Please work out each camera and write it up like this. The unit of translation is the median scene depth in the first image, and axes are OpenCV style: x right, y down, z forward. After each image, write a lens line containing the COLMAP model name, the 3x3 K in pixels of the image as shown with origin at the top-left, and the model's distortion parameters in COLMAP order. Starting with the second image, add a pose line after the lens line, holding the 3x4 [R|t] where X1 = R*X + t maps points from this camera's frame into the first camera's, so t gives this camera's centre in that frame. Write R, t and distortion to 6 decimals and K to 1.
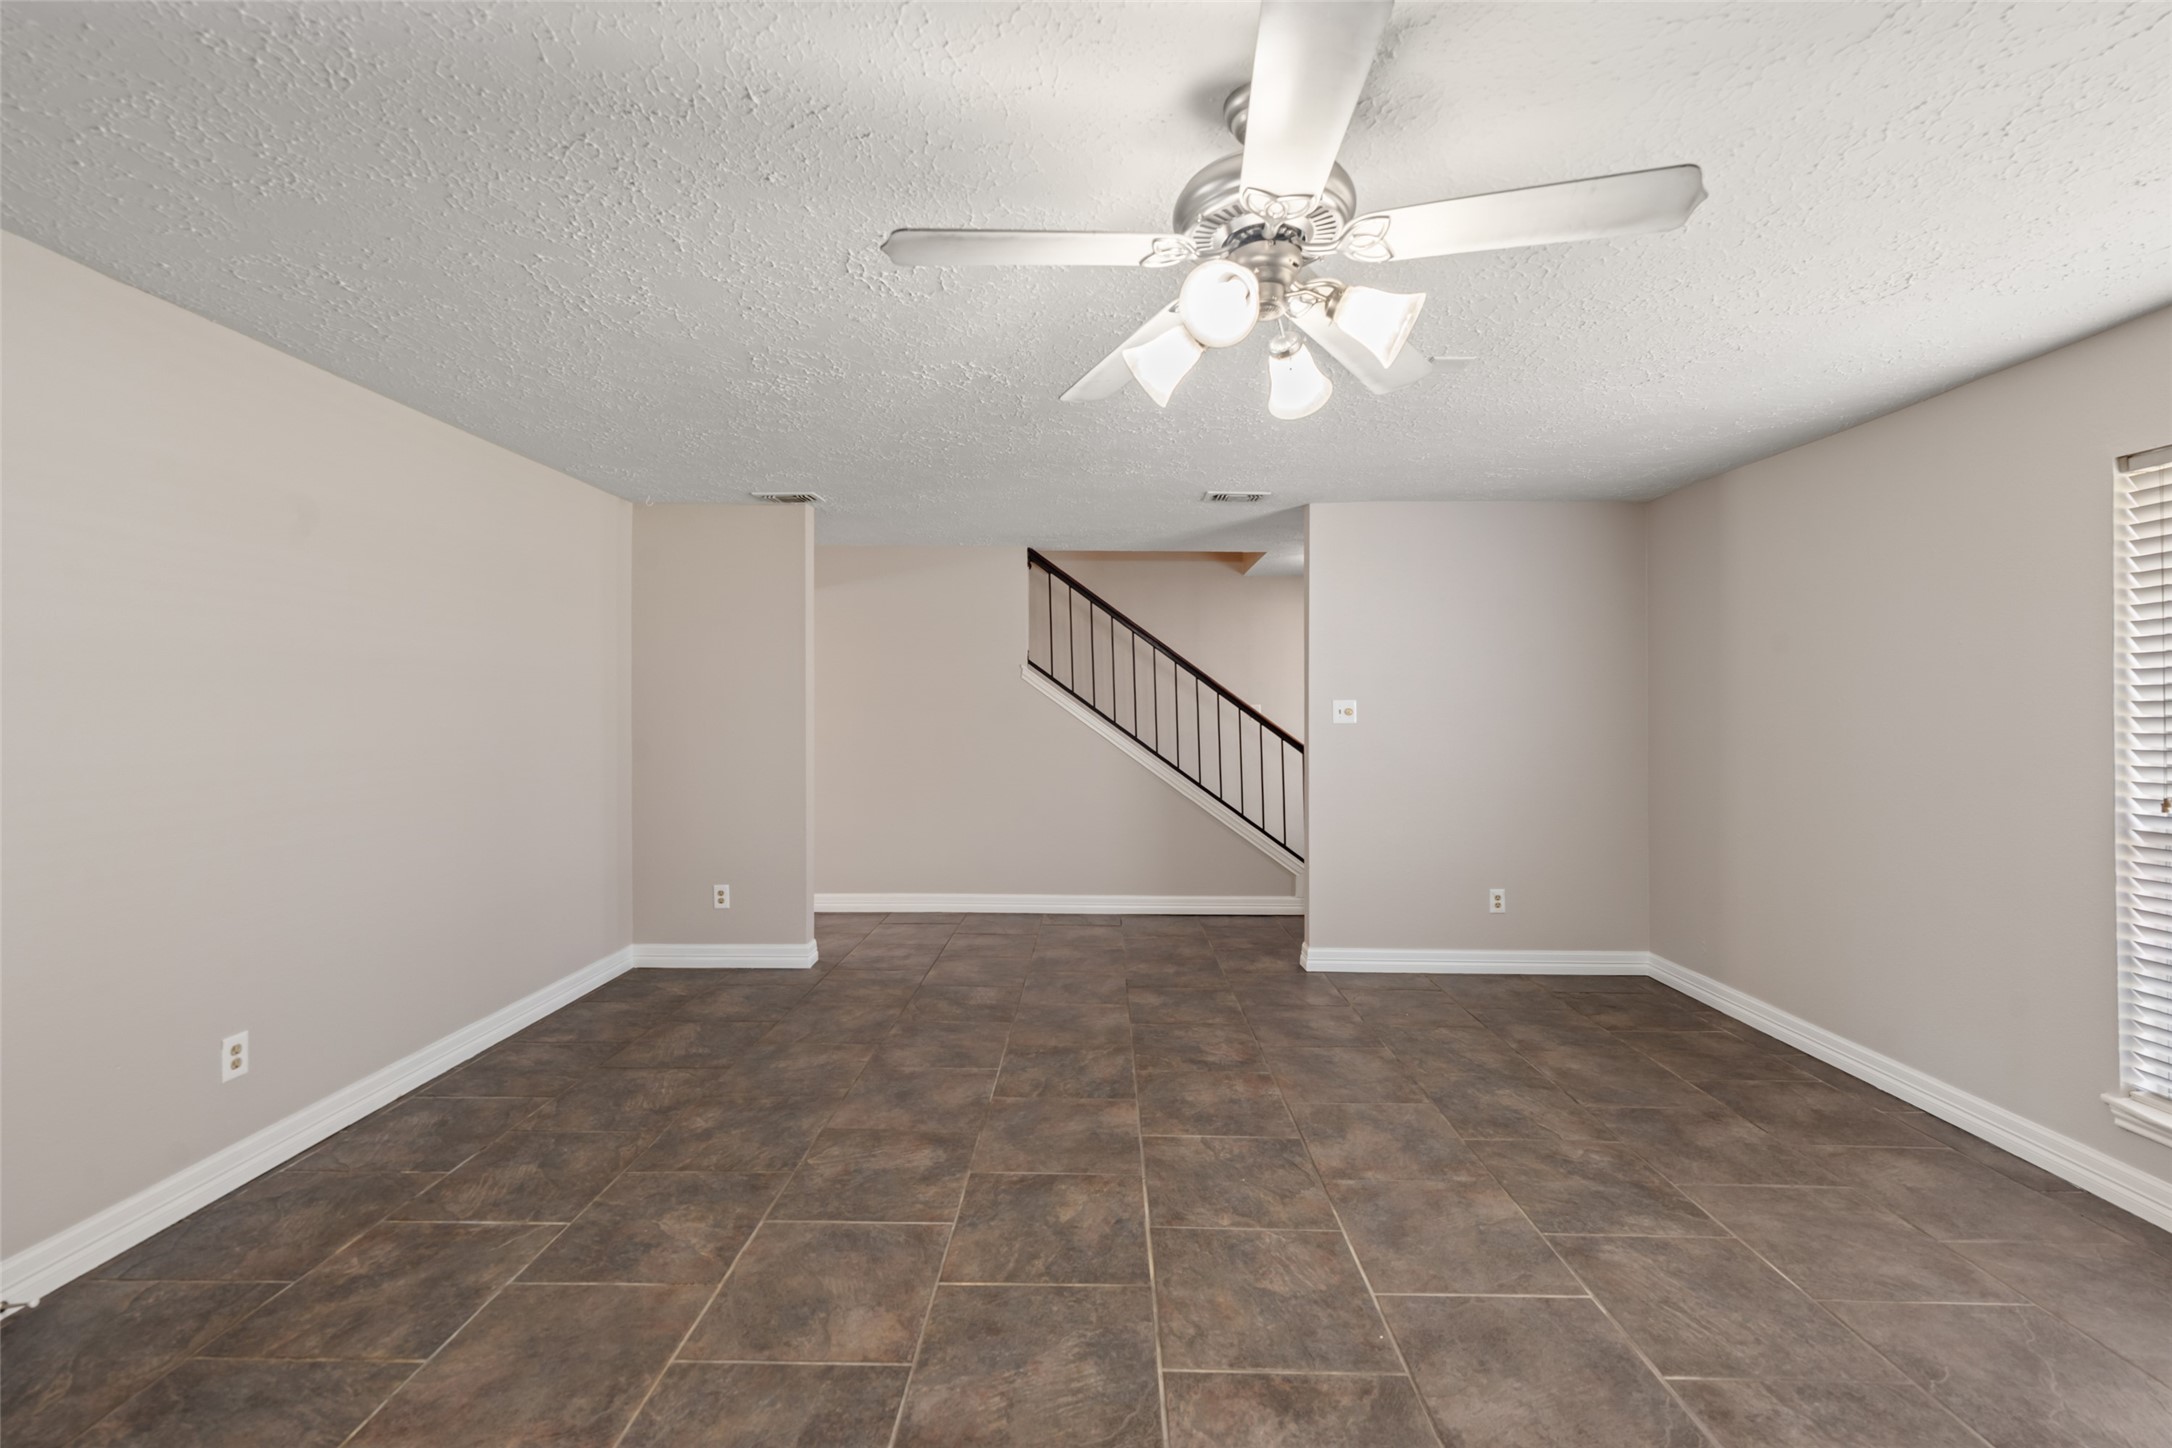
lens RADIAL K [[900.5, 0, 1091.2], [0, 900.5, 701.6], [0, 0, 1]] dist [-0.000100, -0.000332]
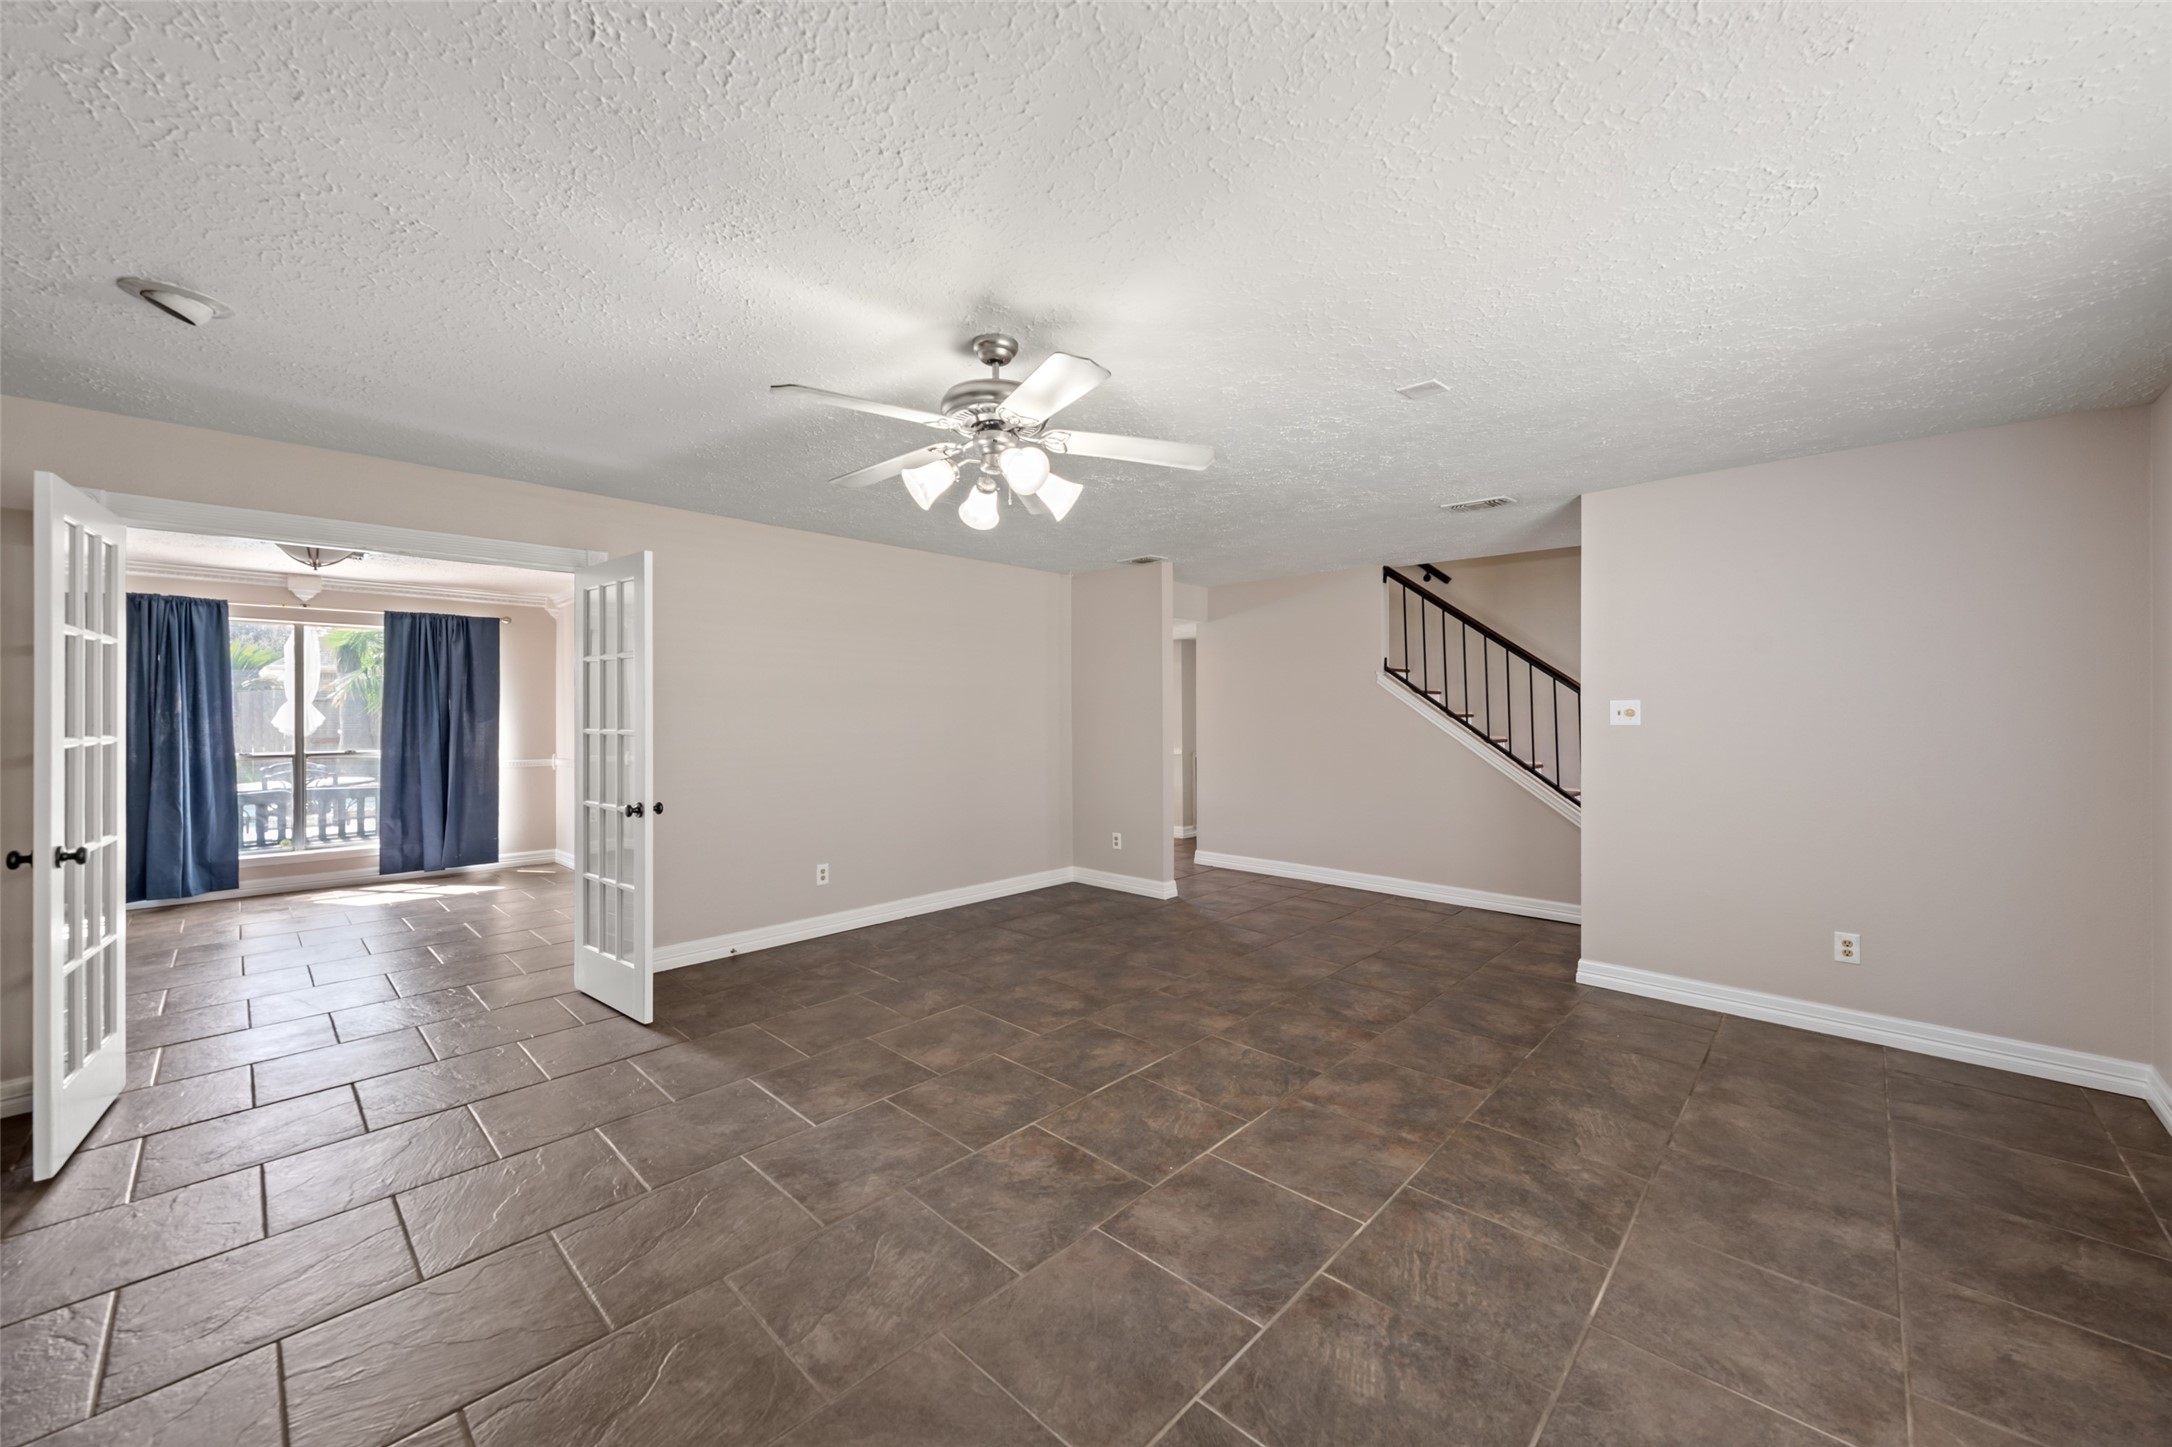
lens RADIAL K [[817.2, 0, 1081.1], [0, 817.2, 713.2], [0, 0, 1]] dist [-0.001235, 0.000252]
pose [[0.732812, -0.000369, -0.680431, 0.732281], [0.007170, 0.999949, 0.007180, 0.002631], [0.680394, -0.010140, 0.732777, 0.001944]]
